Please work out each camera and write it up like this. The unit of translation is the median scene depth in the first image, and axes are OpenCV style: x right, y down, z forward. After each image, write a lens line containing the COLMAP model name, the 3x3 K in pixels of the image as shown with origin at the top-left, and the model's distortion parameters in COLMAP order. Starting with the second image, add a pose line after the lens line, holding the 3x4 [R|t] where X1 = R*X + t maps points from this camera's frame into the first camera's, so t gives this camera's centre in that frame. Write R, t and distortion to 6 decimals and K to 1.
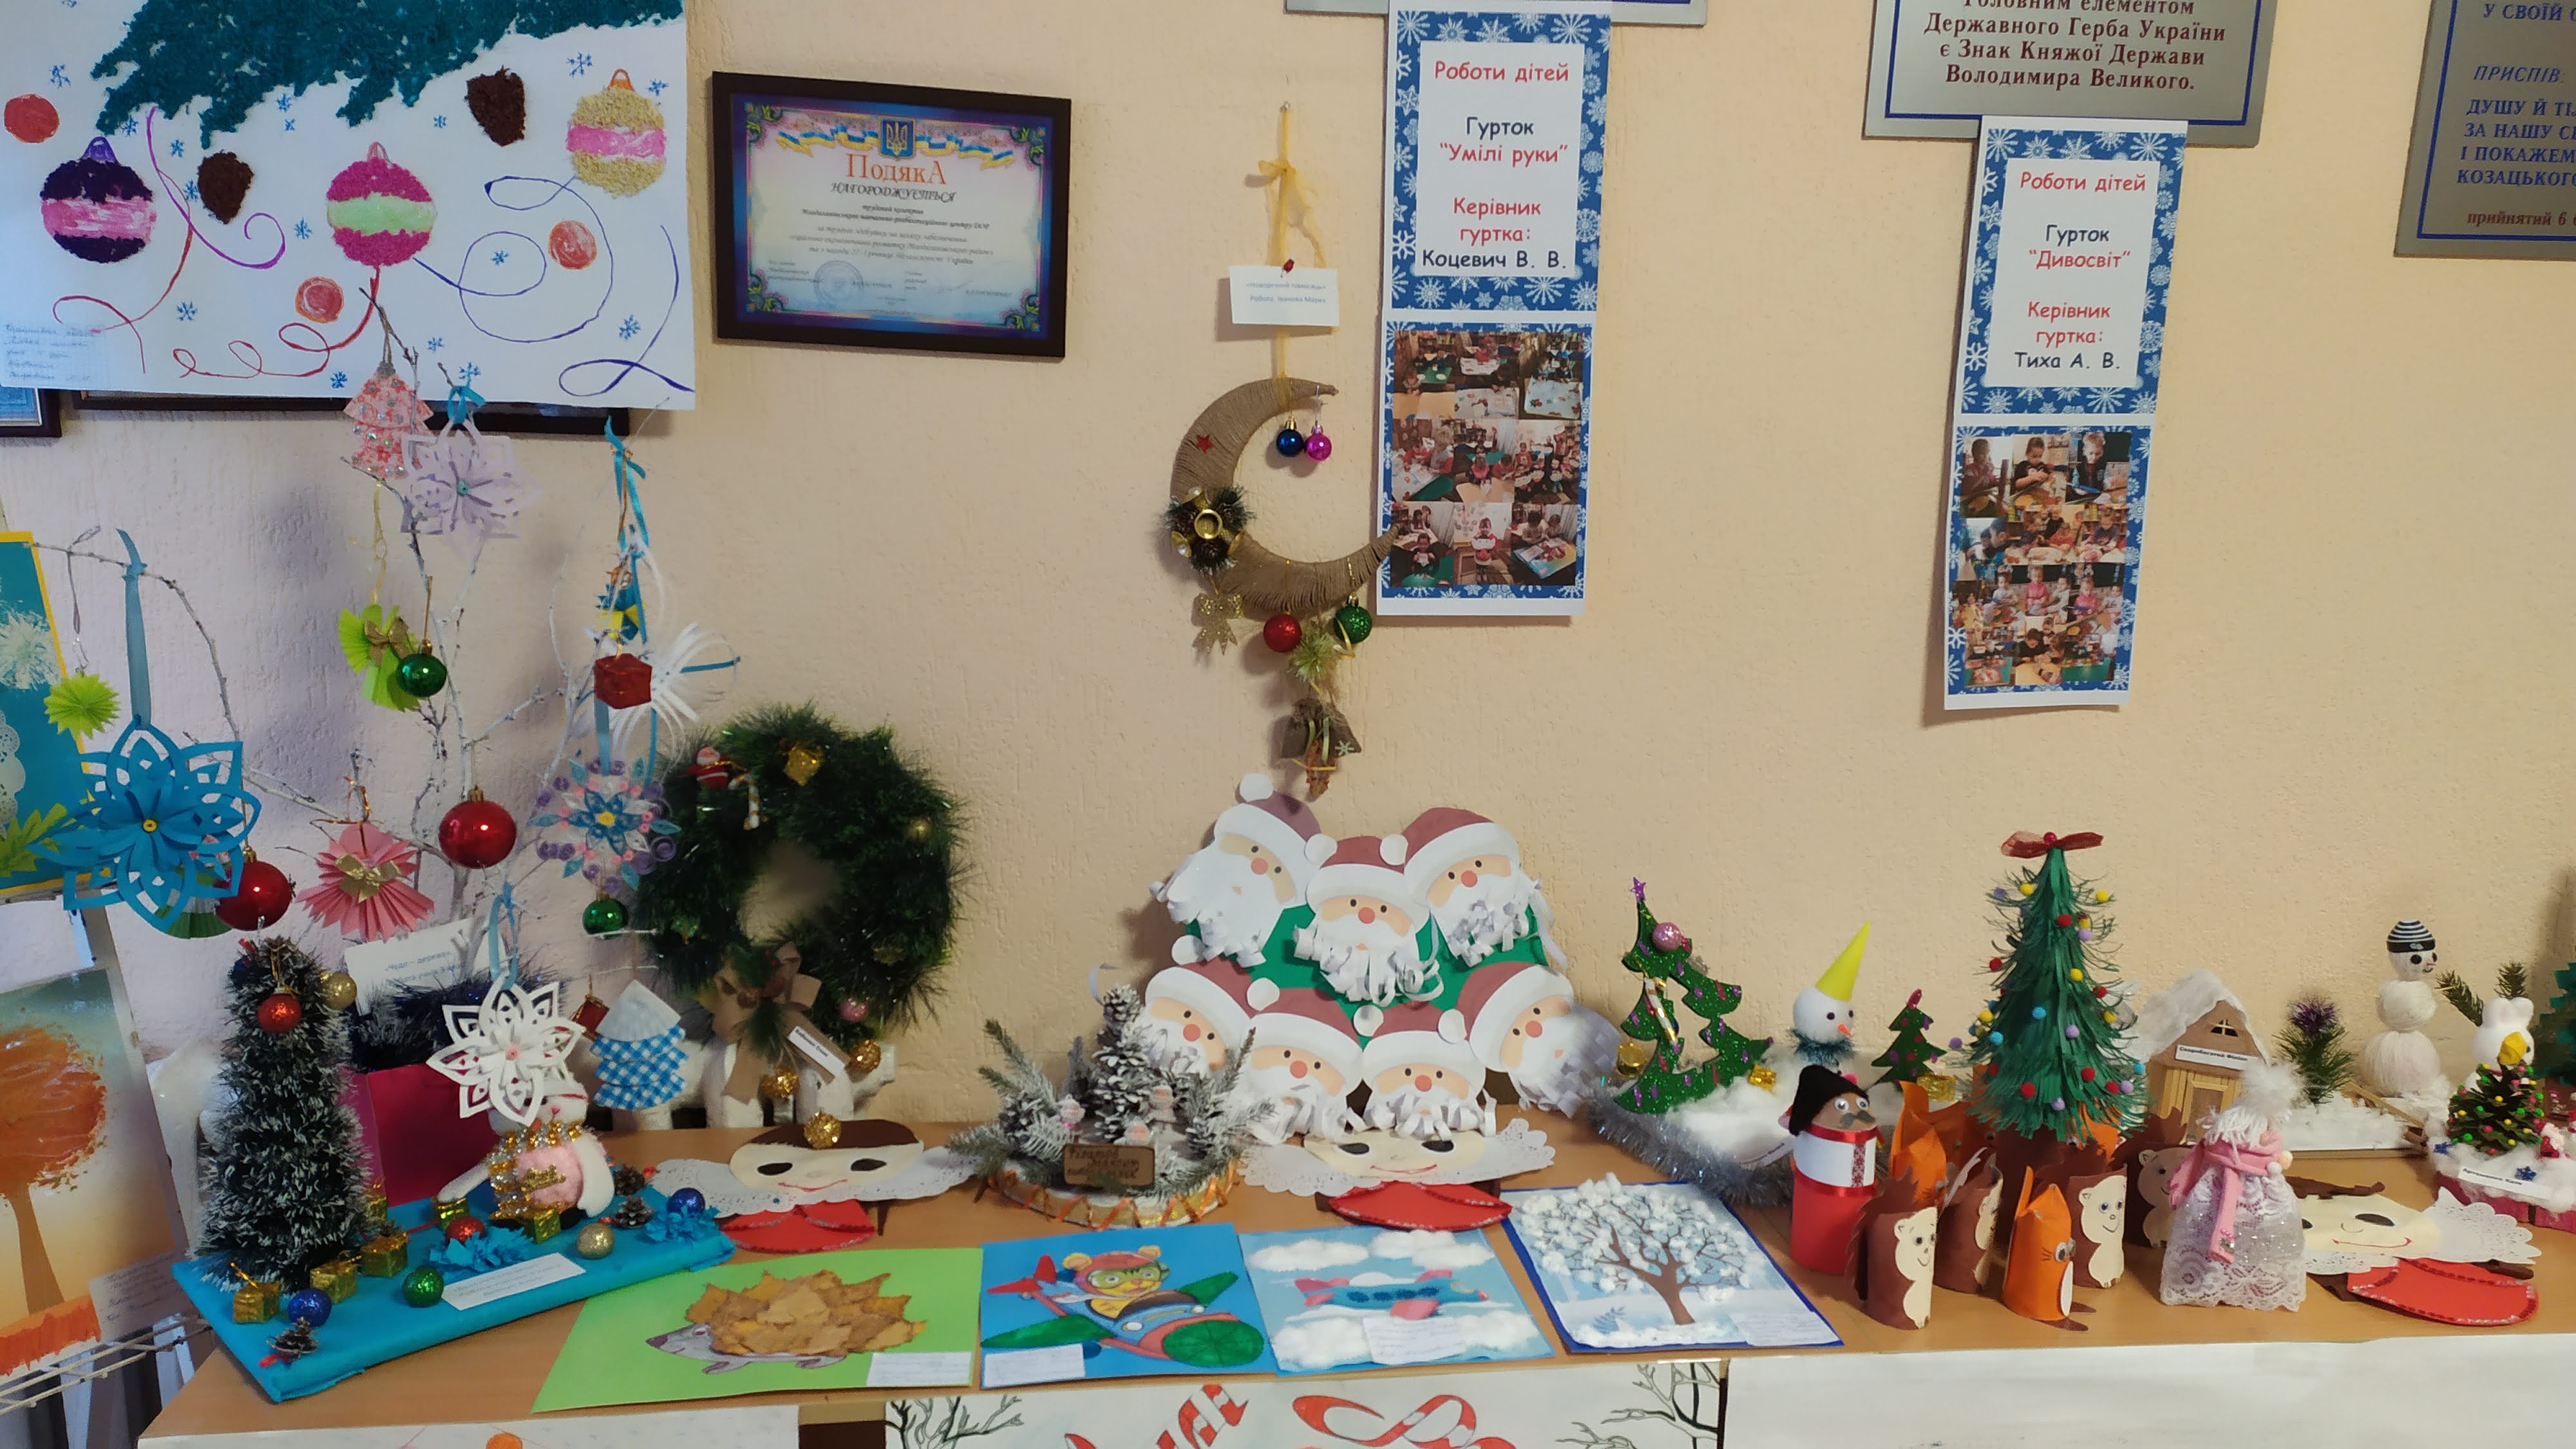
lens RADIAL K [[1873.9, 0, 1283.2], [0, 1873.9, 736.6], [0, 0, 1]] dist [0.013302, 0.006769]
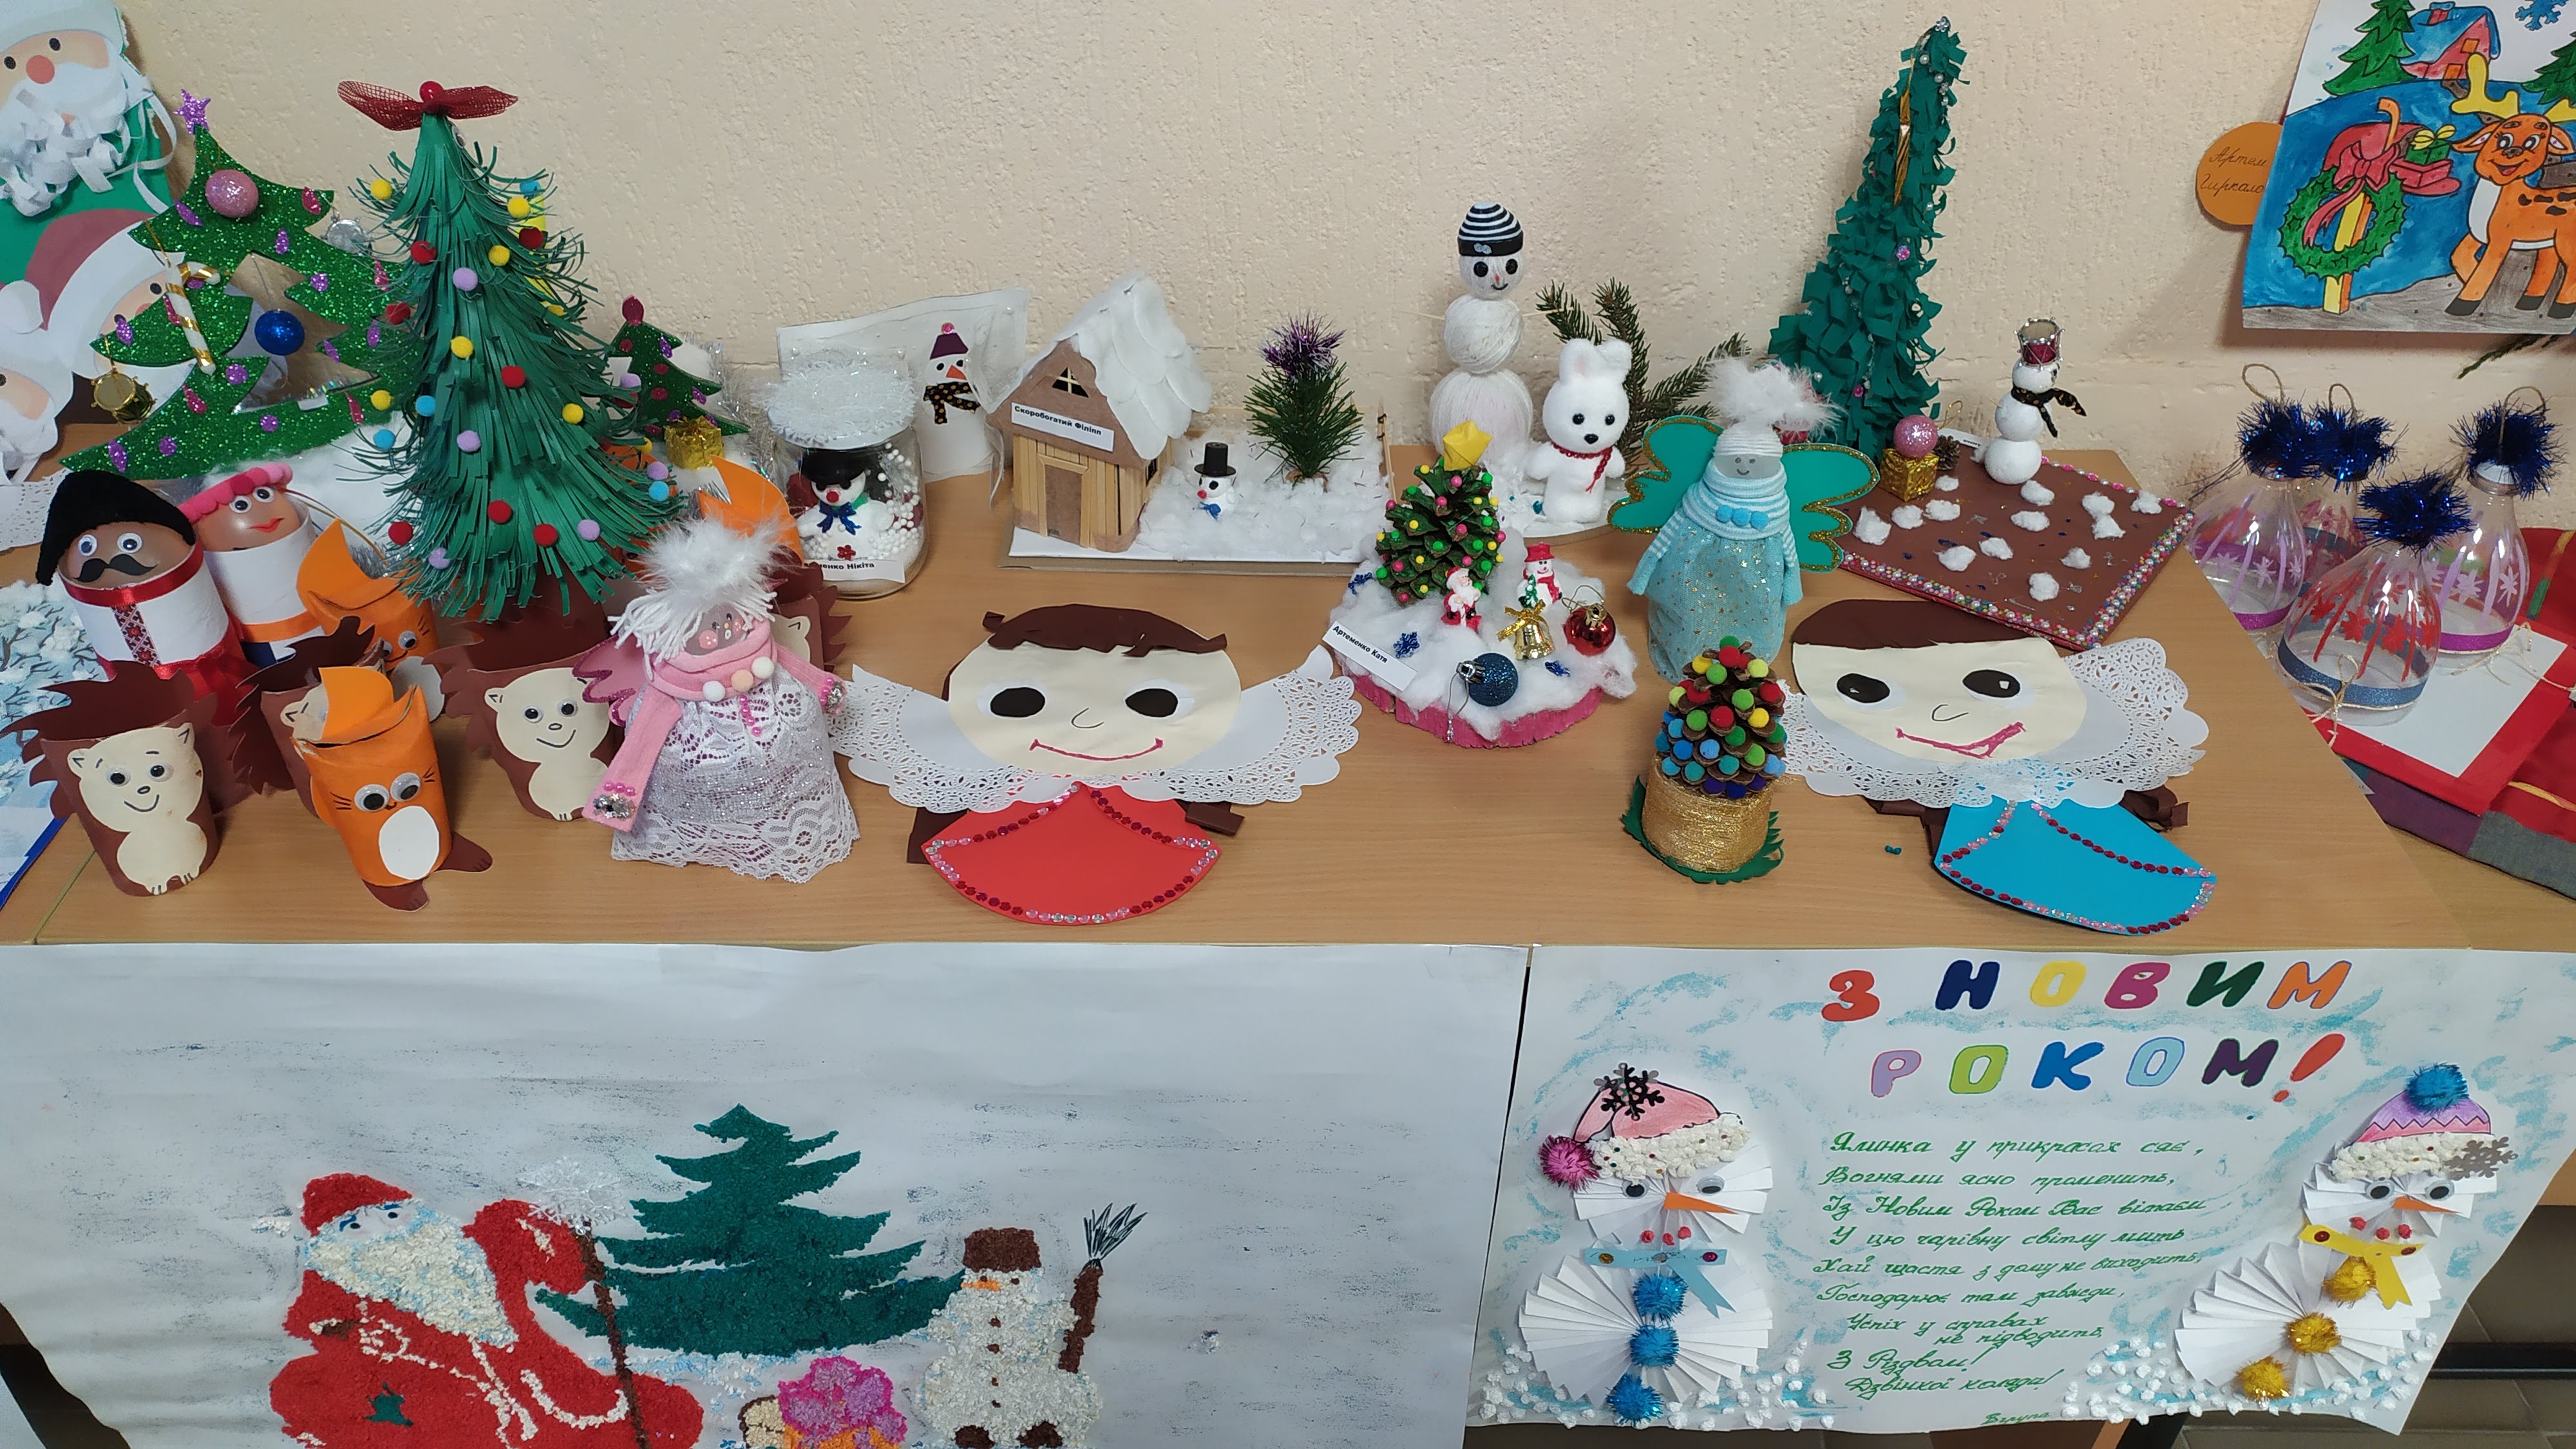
lens RADIAL K [[1873.9, 0, 1283.2], [0, 1873.9, 736.6], [0, 0, 1]] dist [0.013302, 0.006769]
pose [[0.996490, 0.059582, -0.058805, 0.606907], [-0.024871, 0.881445, 0.471632, -0.040274], [0.079934, -0.468514, 0.879833, 0.384429]]
